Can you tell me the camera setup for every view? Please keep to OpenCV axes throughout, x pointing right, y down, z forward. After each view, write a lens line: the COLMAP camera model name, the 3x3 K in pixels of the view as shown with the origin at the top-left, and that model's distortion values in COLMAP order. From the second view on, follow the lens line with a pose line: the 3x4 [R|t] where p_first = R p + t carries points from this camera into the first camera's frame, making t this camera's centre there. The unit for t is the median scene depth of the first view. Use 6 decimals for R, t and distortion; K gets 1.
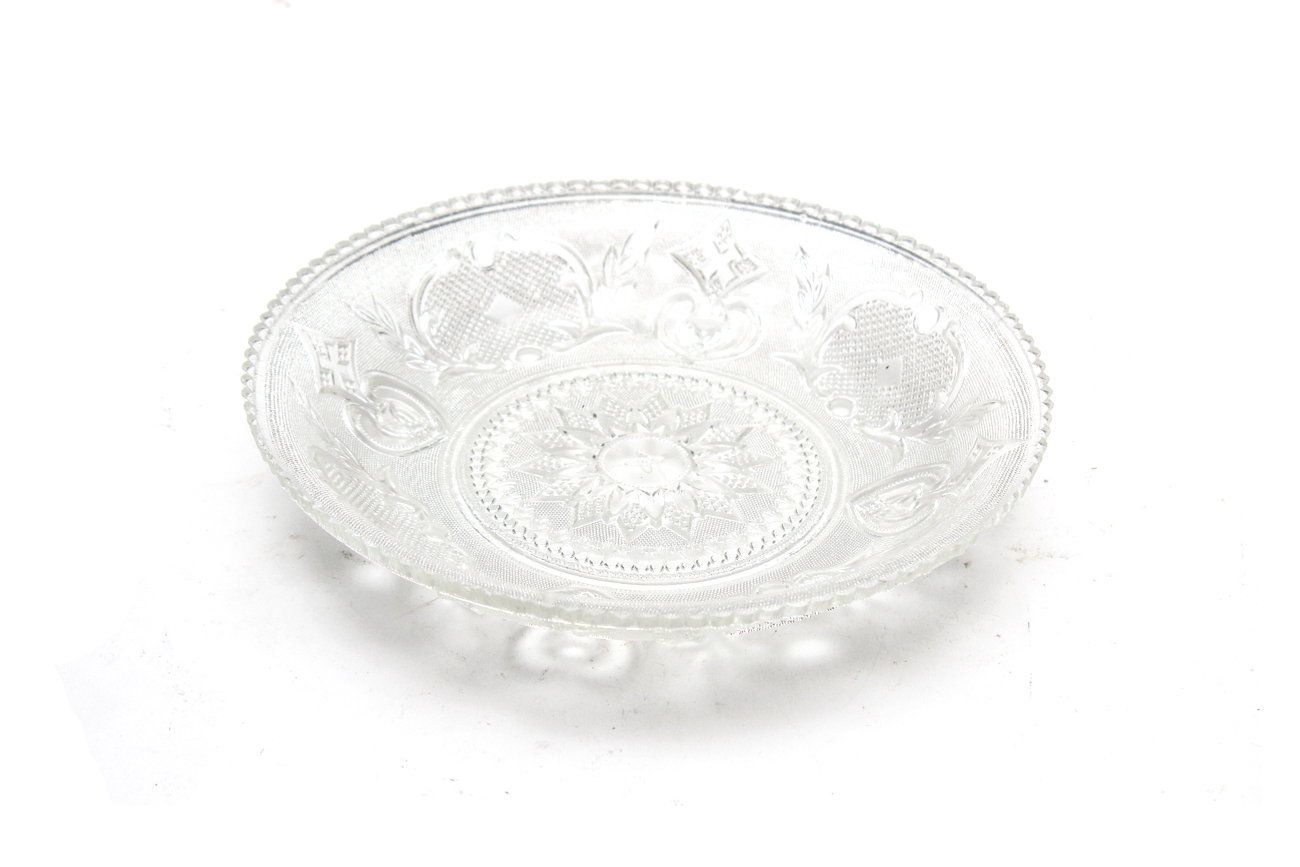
lens RADIAL K [[3266.6, 0, 650.0], [0, 3266.6, 433.5], [0, 0, 1]] dist [-0.011615, 0.621163]
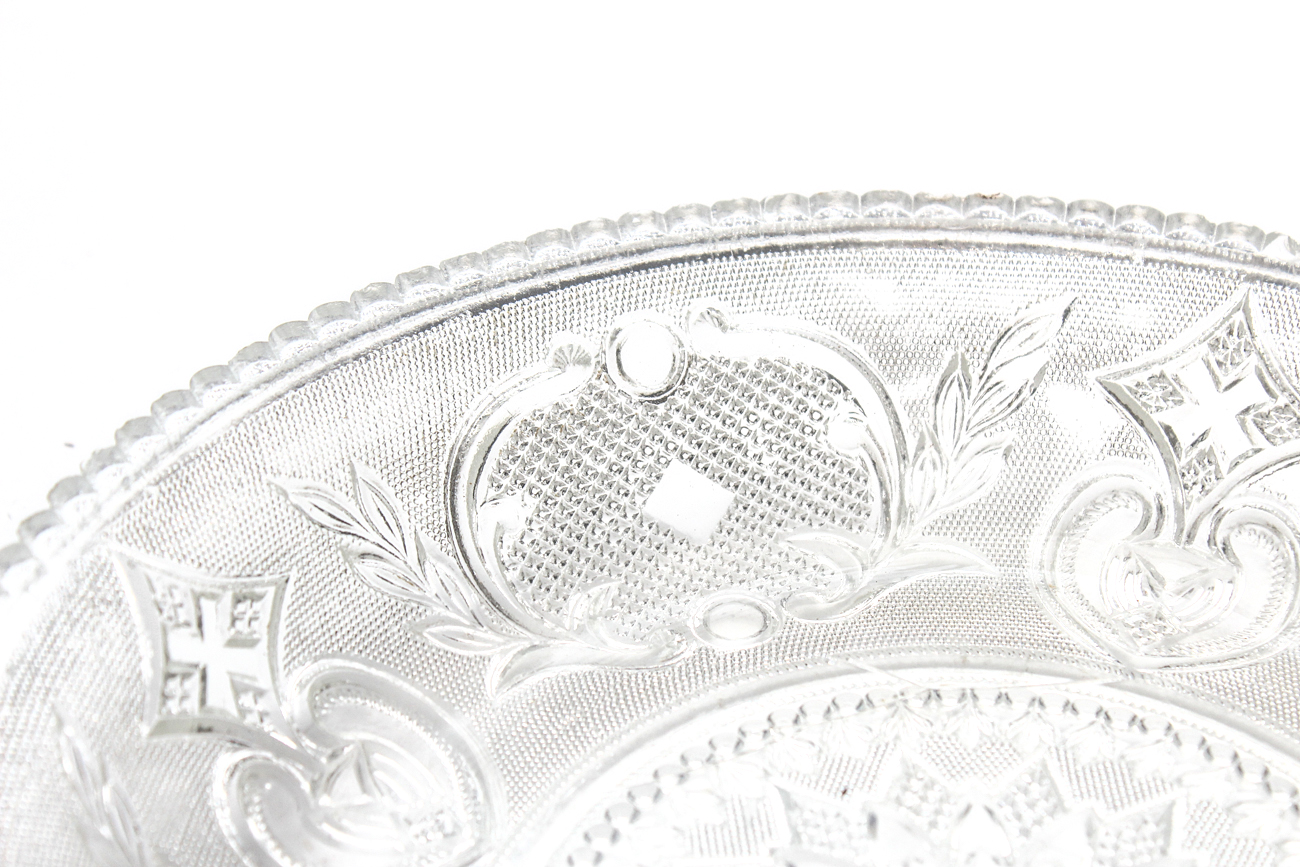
lens RADIAL K [[3266.6, 0, 650.0], [0, 3266.6, 433.5], [0, 0, 1]] dist [-0.011615, 0.621163]
pose [[0.989043, 0.060009, -0.134884, 0.006408], [-0.056087, 0.997890, 0.032698, -0.060287], [0.136561, -0.024774, 0.990322, 0.593259]]
